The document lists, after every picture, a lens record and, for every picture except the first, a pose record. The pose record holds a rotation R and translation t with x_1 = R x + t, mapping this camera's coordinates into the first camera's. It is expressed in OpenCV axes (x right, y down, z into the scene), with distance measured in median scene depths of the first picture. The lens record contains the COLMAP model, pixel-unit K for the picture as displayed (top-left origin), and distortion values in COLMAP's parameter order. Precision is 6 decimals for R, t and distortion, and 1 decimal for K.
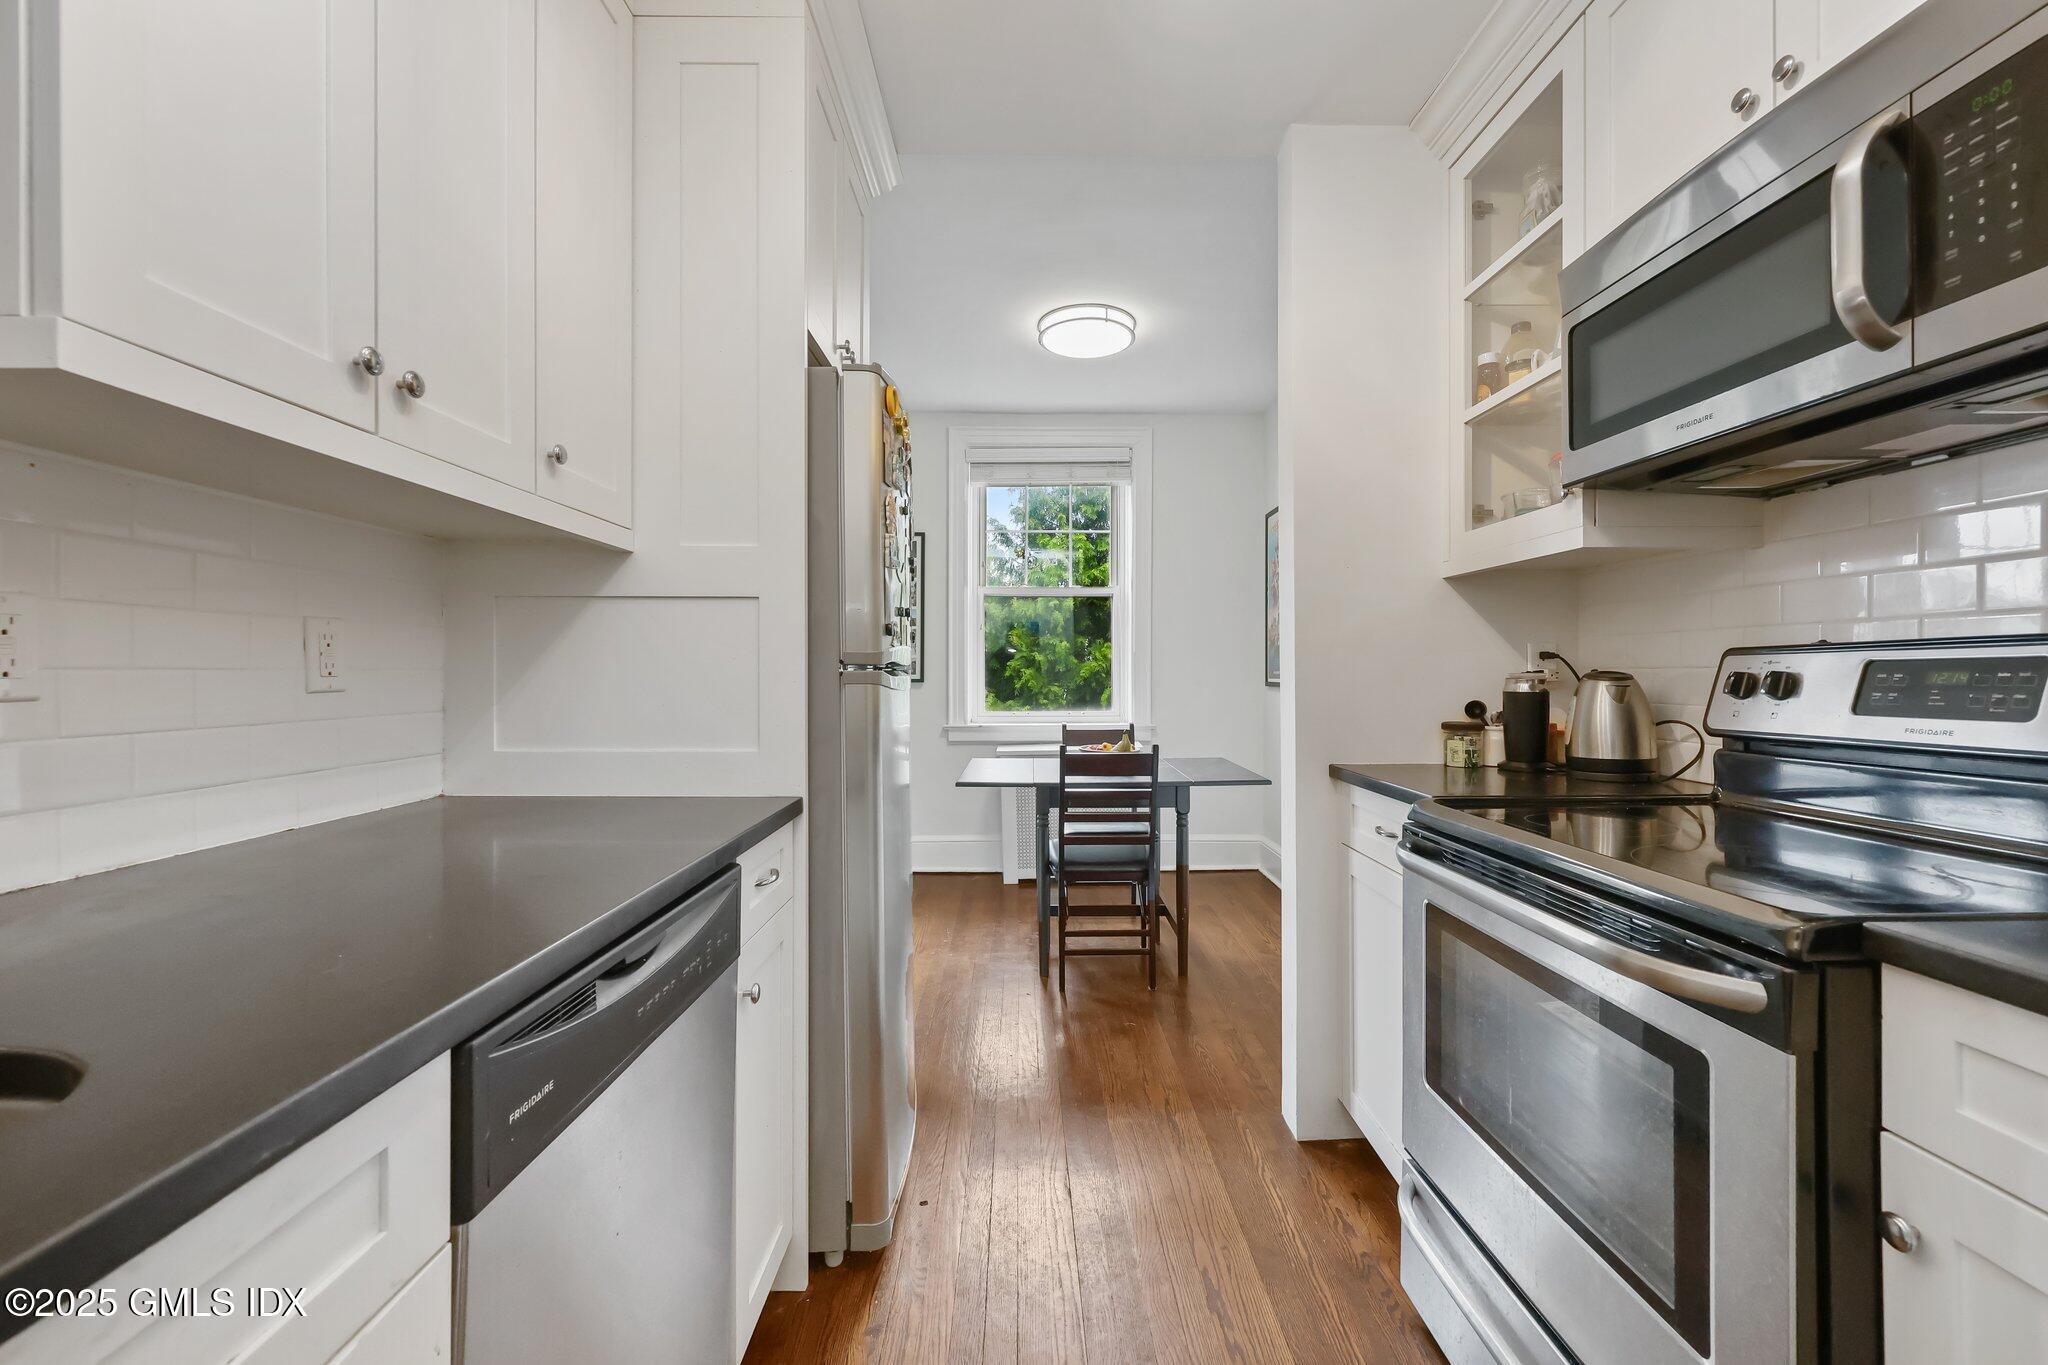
lens RADIAL K [[827.8, 0, 1027.9], [0, 827.8, 667.6], [0, 0, 1]] dist [0.000363, 0.000201]
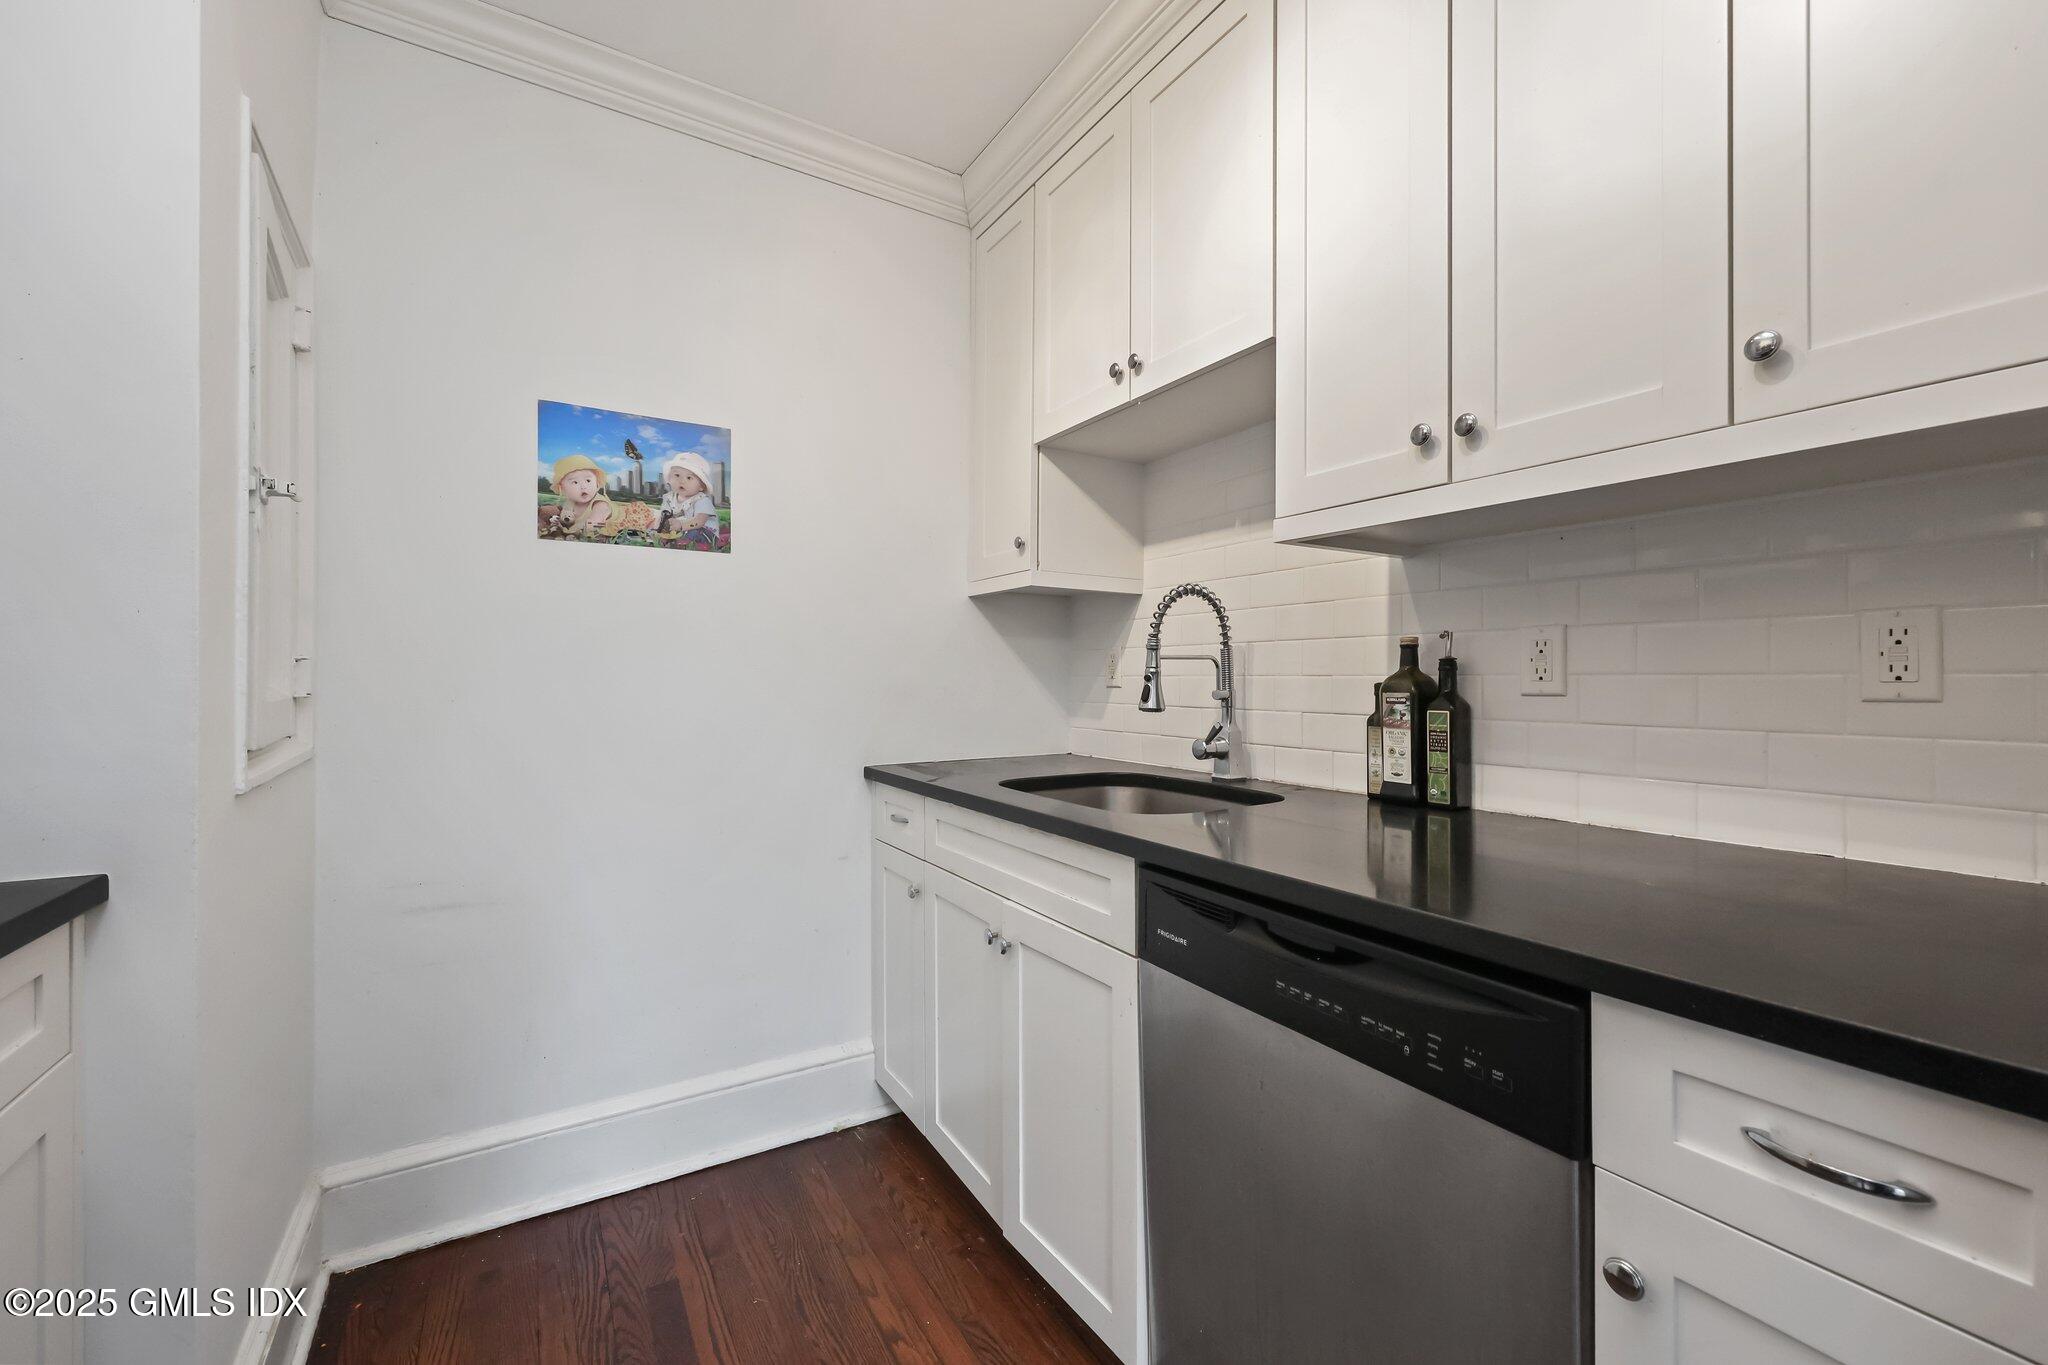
lens RADIAL K [[827.8, 0, 1026.4], [0, 827.8, 678.8], [0, 0, 1]] dist [0.000363, 0.000201]
pose [[-0.858979, 0.001171, -0.512009, 0.285743], [0.003752, 0.999985, -0.004008, 0.008213], [0.511997, -0.005364, -0.858971, 1.311295]]
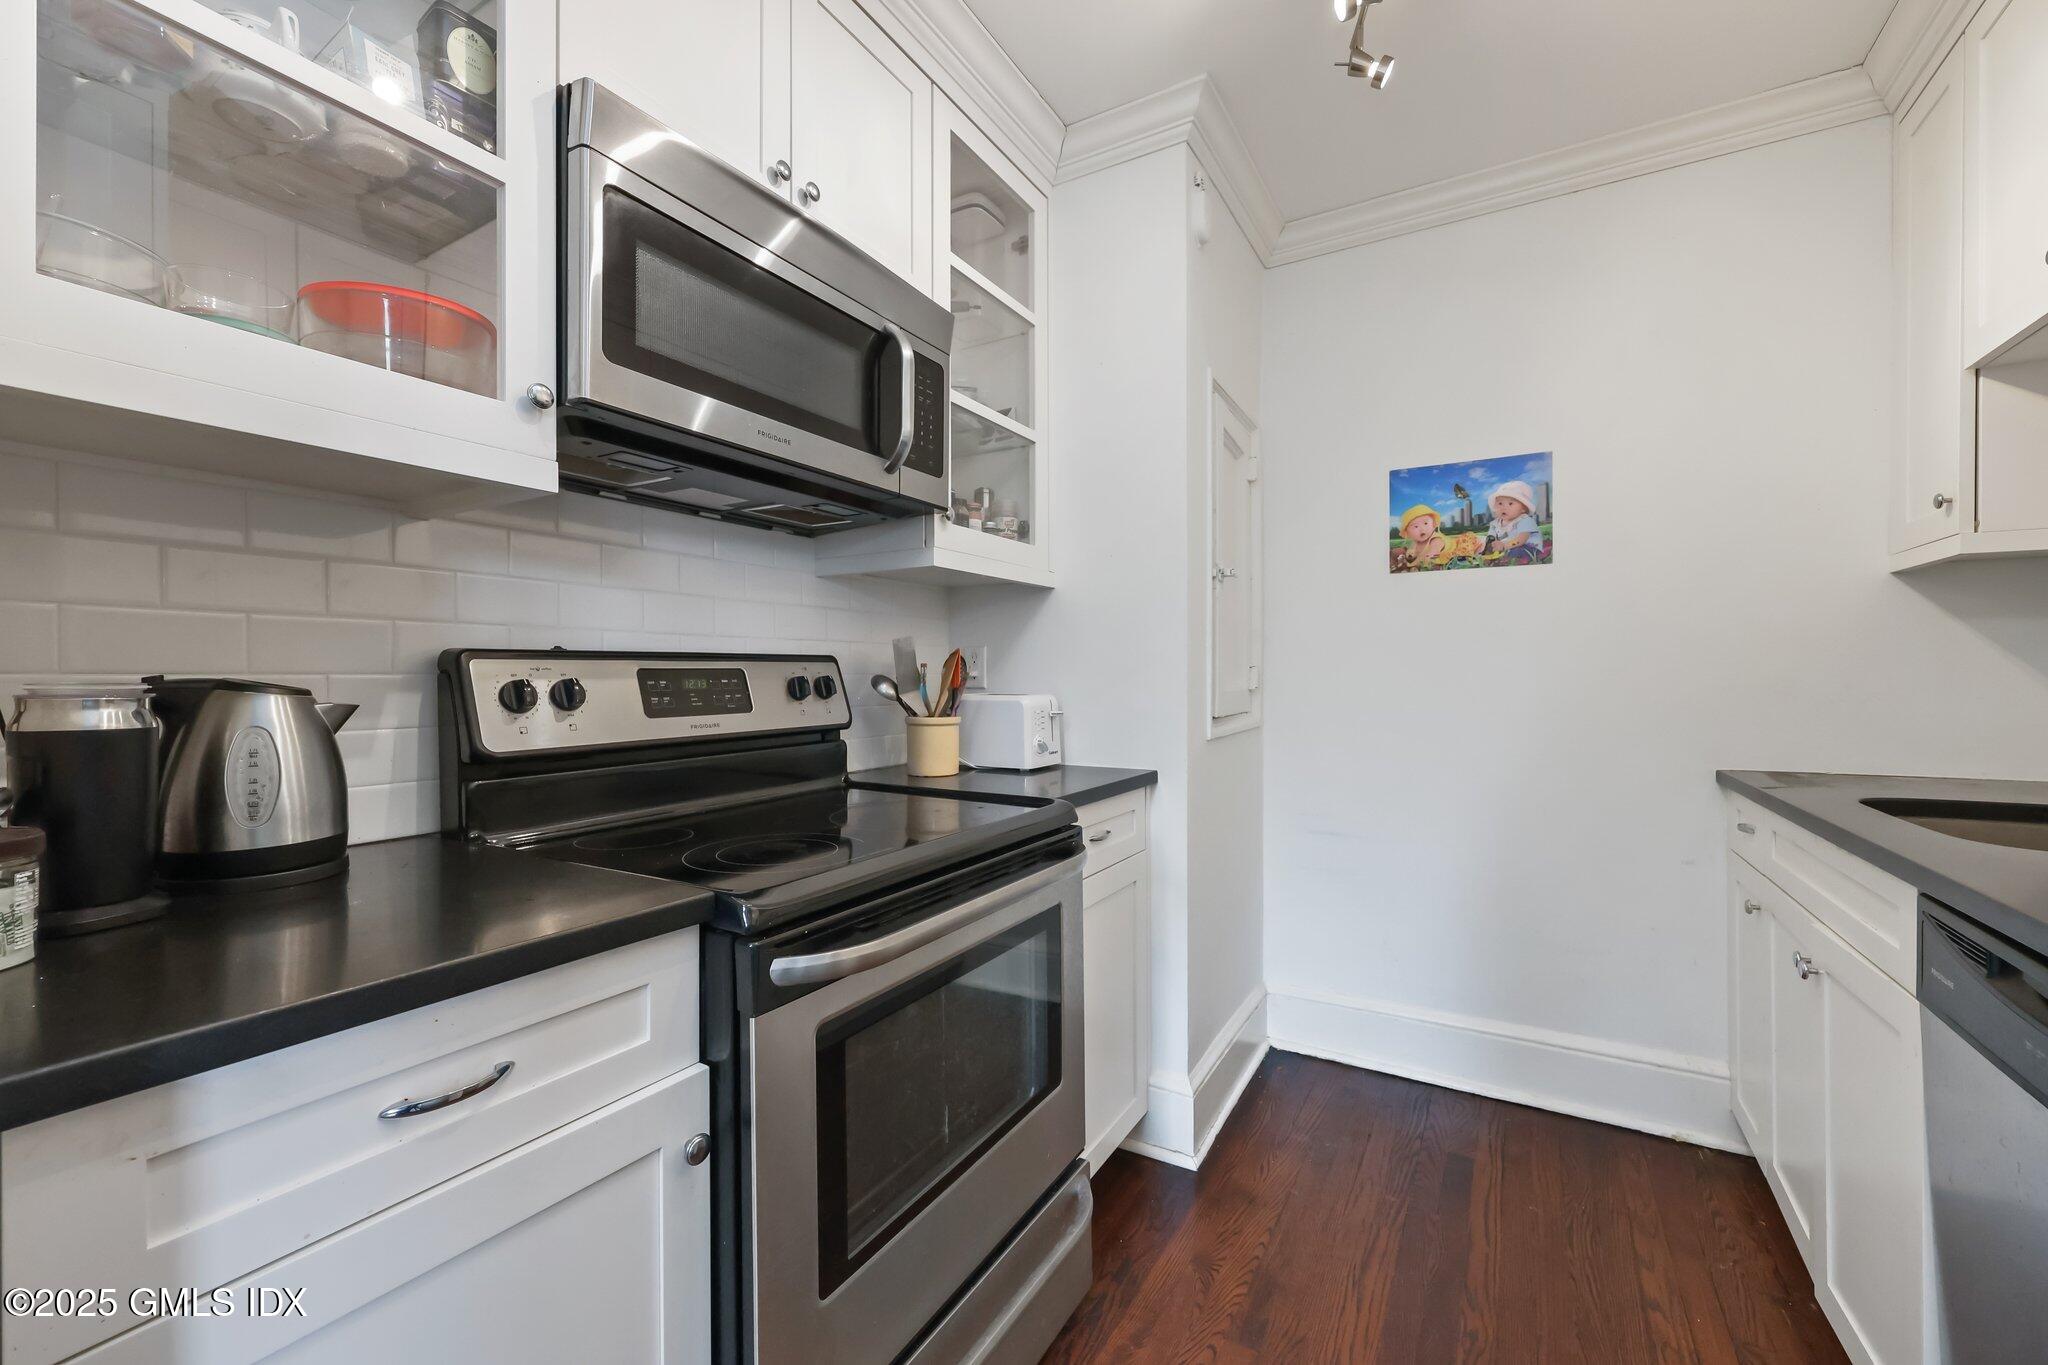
lens RADIAL K [[827.8, 0, 1031.2], [0, 827.8, 682.0], [0, 0, 1]] dist [0.000363, 0.000201]
pose [[-0.854490, 0.003434, 0.519456, -0.006422], [0.002144, 0.999993, -0.003084, 0.013404], [-0.519463, -0.001521, -0.854492, 1.731532]]
